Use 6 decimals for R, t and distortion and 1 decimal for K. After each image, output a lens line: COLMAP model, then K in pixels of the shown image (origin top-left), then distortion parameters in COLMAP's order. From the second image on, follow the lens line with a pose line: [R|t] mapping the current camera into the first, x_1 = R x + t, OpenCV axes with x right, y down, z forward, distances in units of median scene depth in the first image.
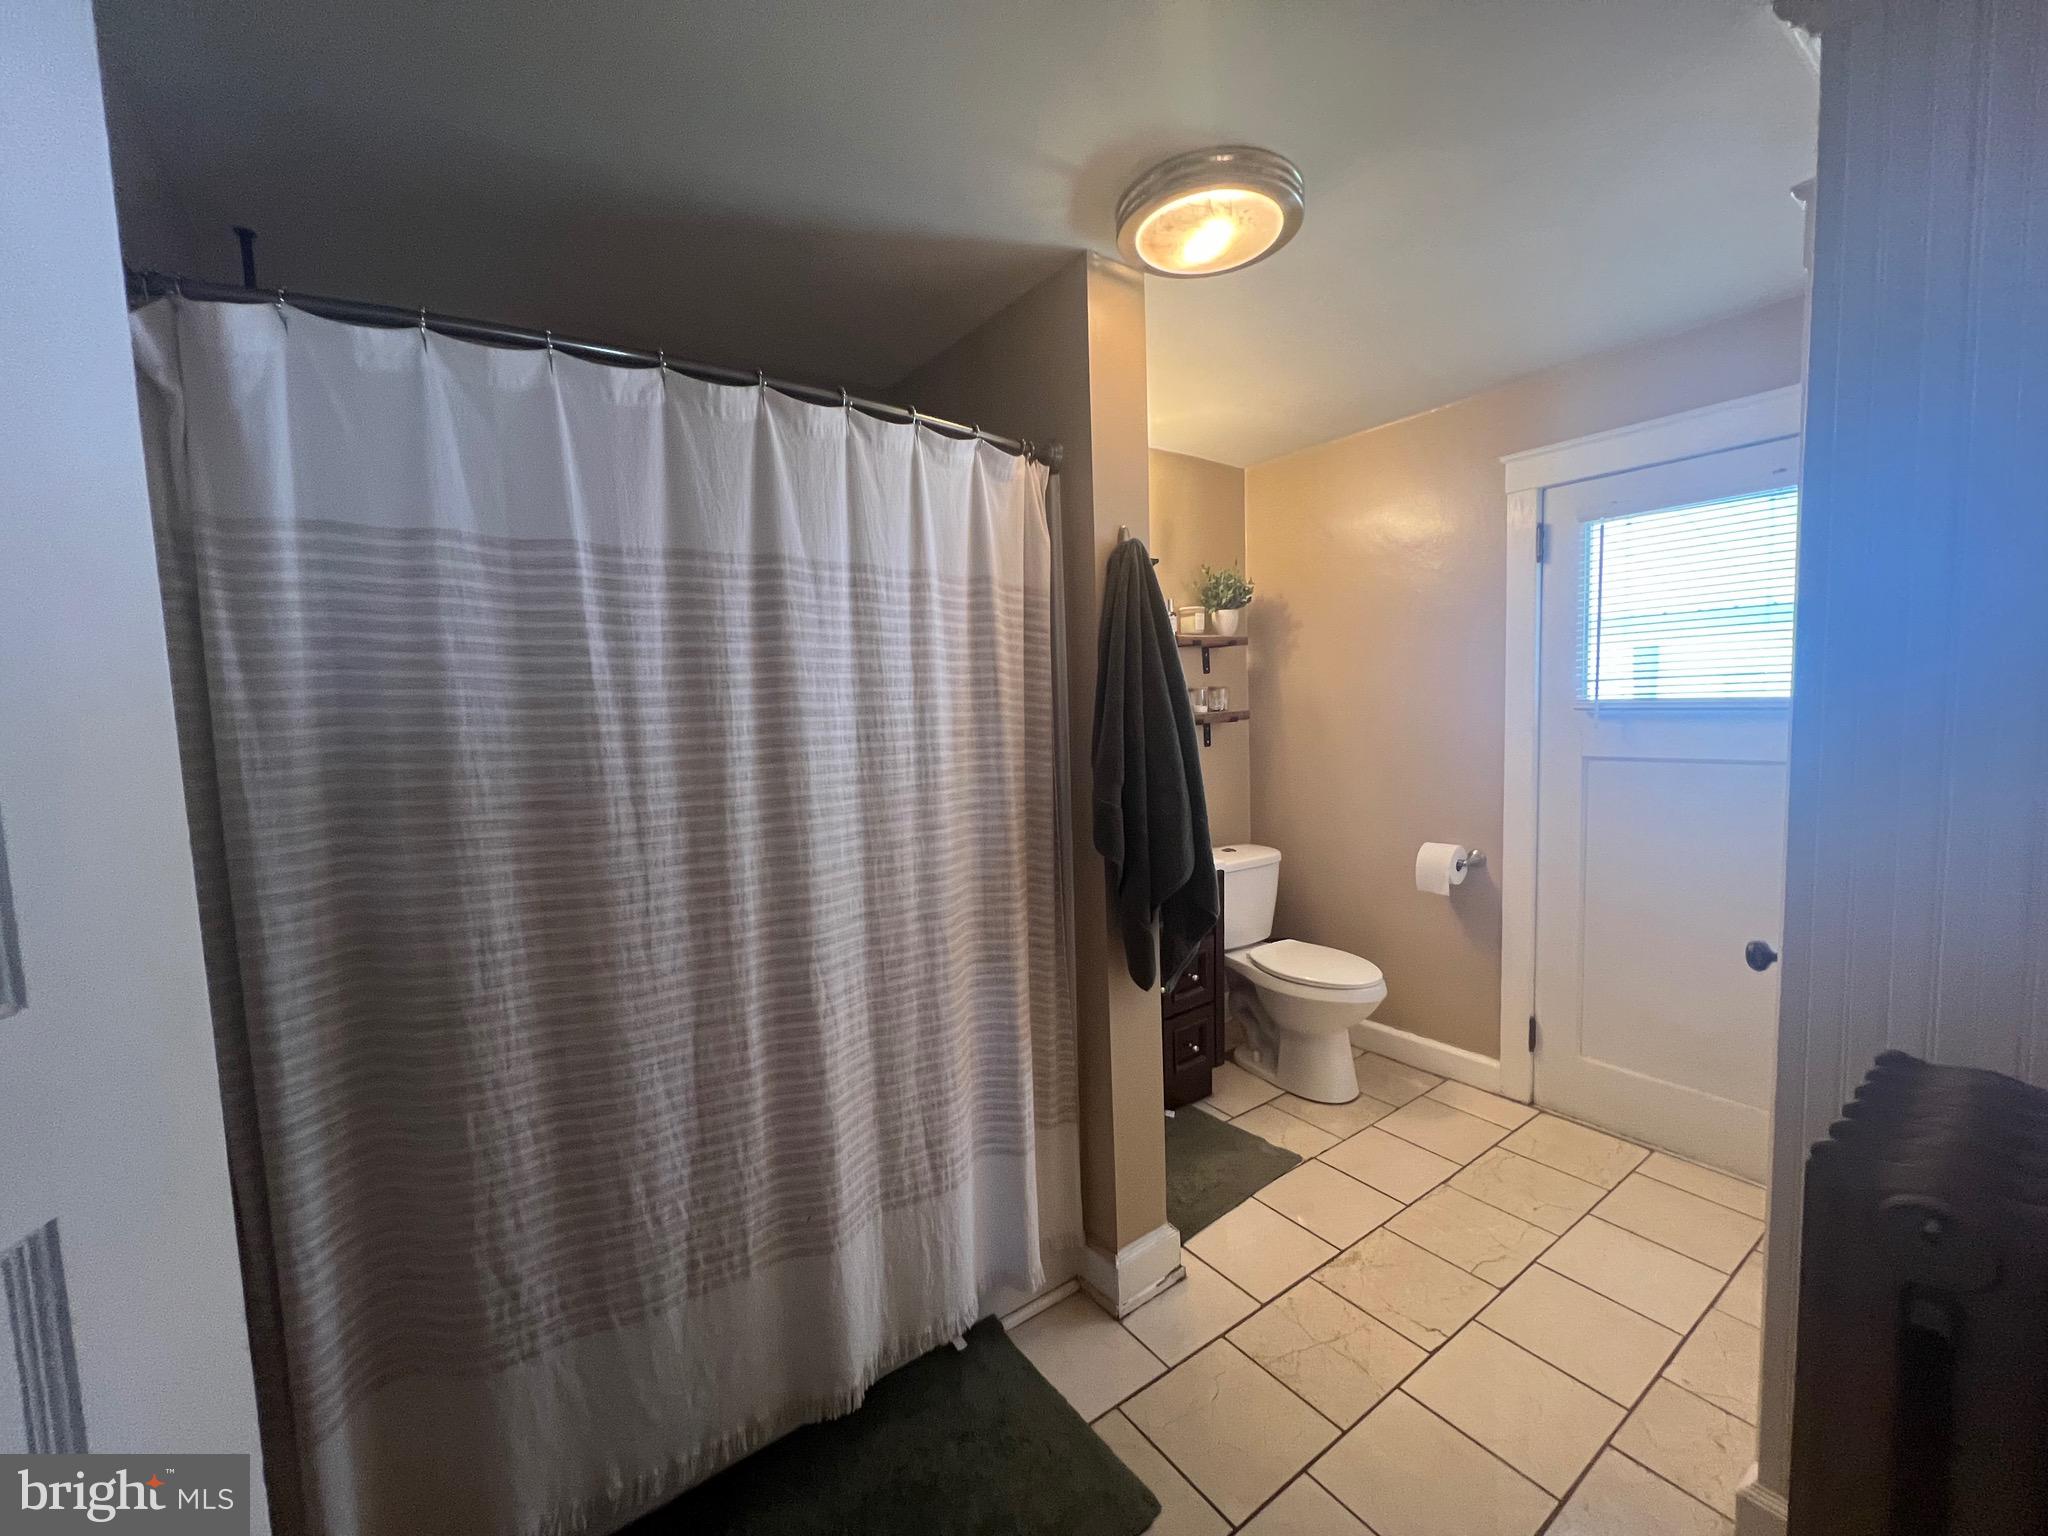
lens RADIAL K [[822.9, 0, 1024.0], [0, 822.9, 768.0], [0, 0, 1]] dist [0.001007, -0.000078]
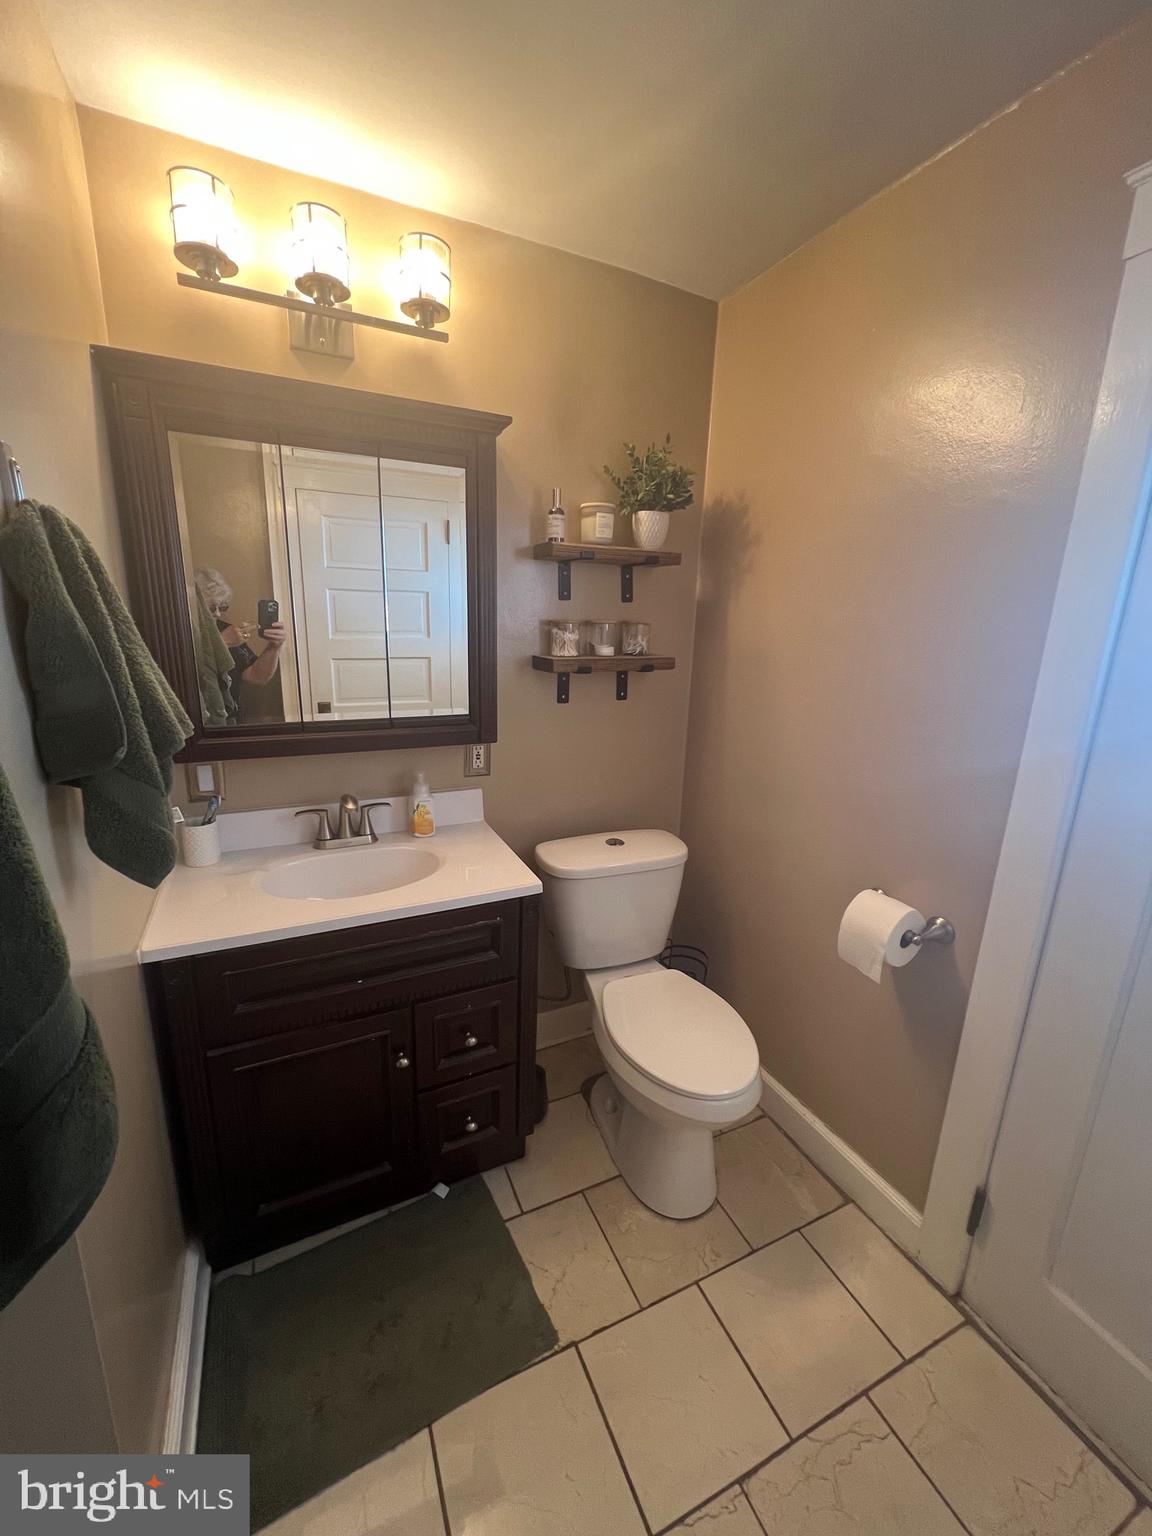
lens RADIAL K [[617.1, 0, 568.5], [0, 617.1, 768.5], [0, 0, 1]] dist [0.001007, -0.000078]
pose [[0.980542, 0.106504, -0.164904, 0.304726], [-0.078027, 0.982273, 0.170446, -0.063174], [0.180134, -0.154262, 0.971470, 0.462429]]
